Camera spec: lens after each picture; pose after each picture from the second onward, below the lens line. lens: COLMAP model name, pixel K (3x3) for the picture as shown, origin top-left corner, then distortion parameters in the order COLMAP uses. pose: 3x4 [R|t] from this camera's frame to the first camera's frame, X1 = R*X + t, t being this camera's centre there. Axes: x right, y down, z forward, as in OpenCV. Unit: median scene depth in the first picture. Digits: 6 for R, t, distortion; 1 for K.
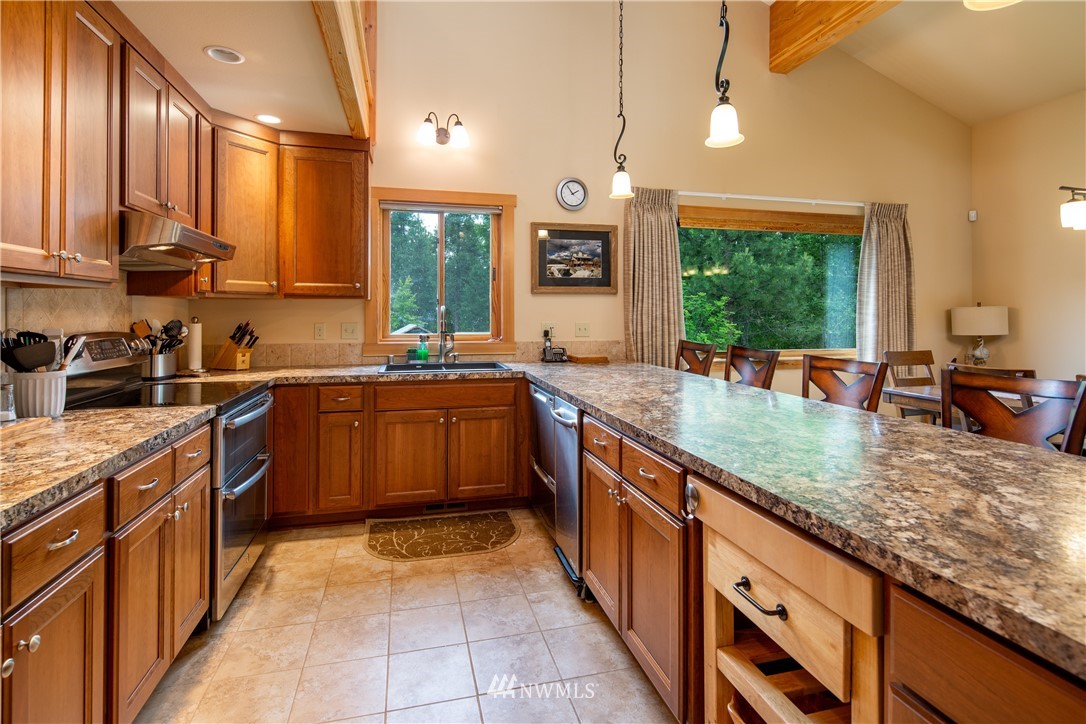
lens RADIAL K [[528.5, 0, 534.6], [0, 528.5, 309.1], [0, 0, 1]] dist [0.001413, -0.002216]
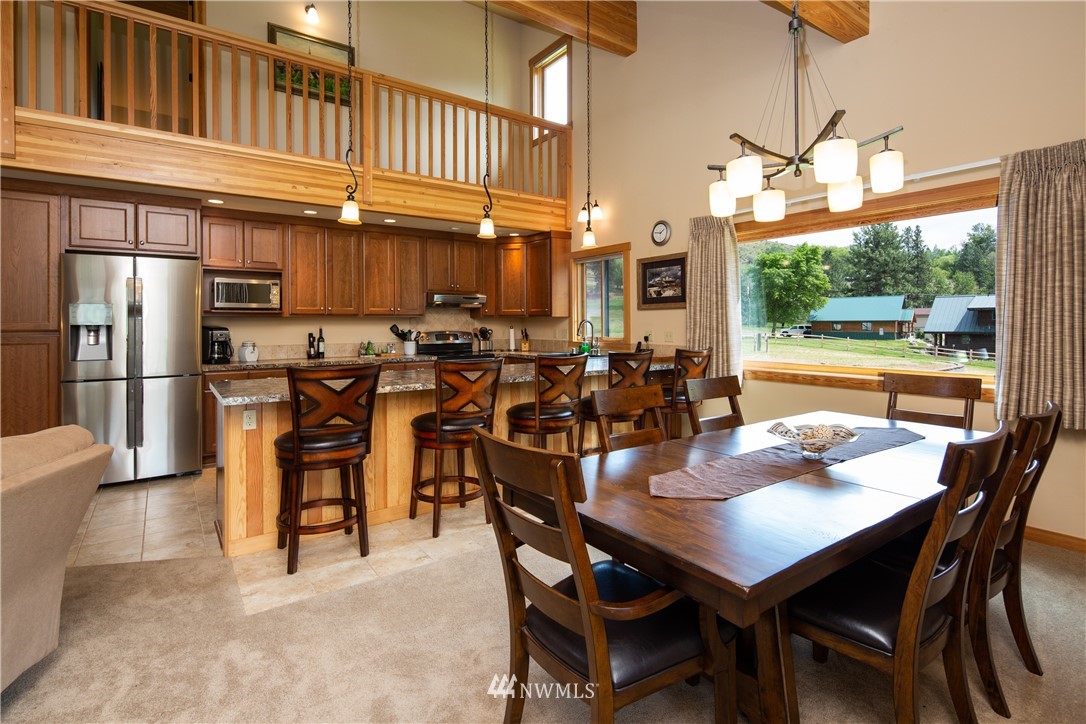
lens RADIAL K [[528.5, 0, 552.7], [0, 528.5, 321.9], [0, 0, 1]] dist [0.001413, -0.002216]
pose [[0.368196, -0.005162, -0.929734, 1.452081], [0.012295, 0.999924, -0.000682, 0.001038], [0.929667, -0.011180, 0.368231, 0.319379]]
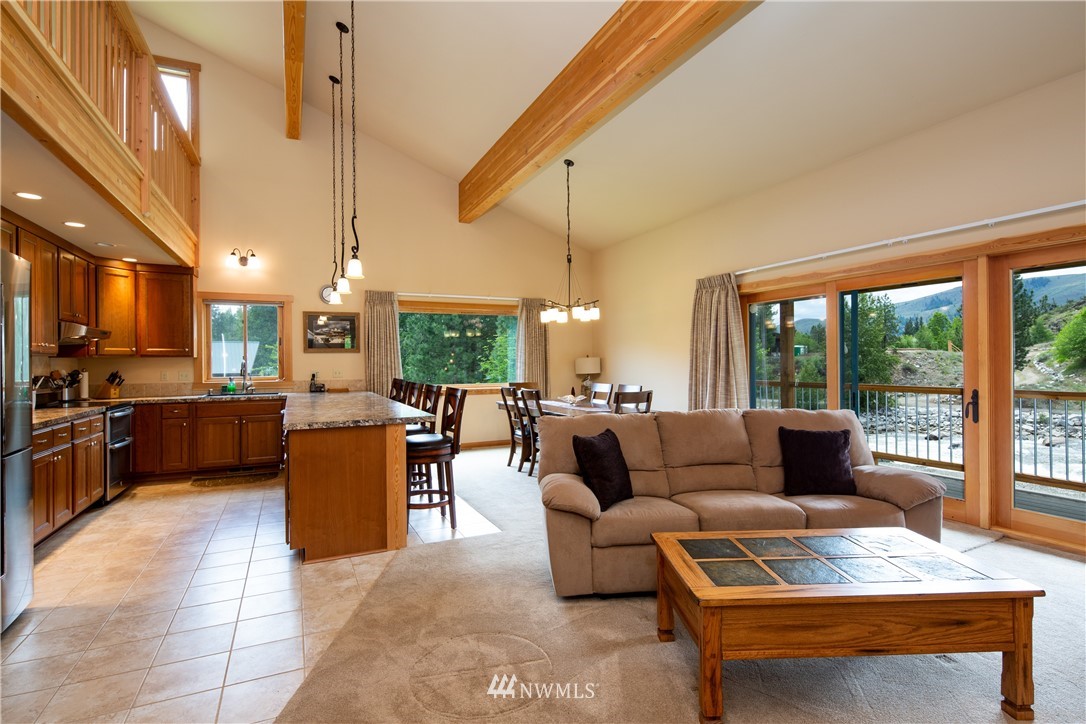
lens RADIAL K [[528.5, 0, 543.8], [0, 528.5, 361.2], [0, 0, 1]] dist [0.001413, -0.002216]
pose [[0.980085, -0.009734, 0.198340, 0.498758], [0.008552, 0.999940, 0.006811, -0.008091], [-0.198395, -0.004979, 0.980110, -1.003504]]
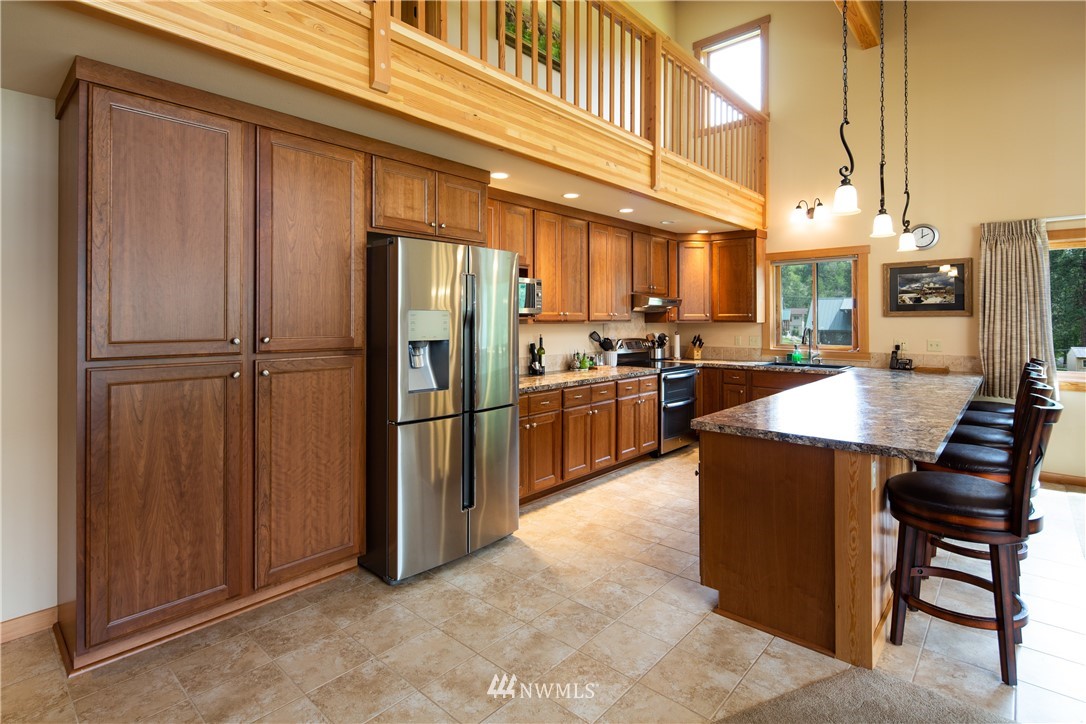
lens RADIAL K [[528.5, 0, 546.9], [0, 528.5, 316.5], [0, 0, 1]] dist [0.001413, -0.002216]
pose [[0.559509, -0.007091, -0.828794, 0.743840], [0.008174, 0.999962, -0.003038, -0.039751], [0.828784, -0.005075, 0.559546, -0.539185]]
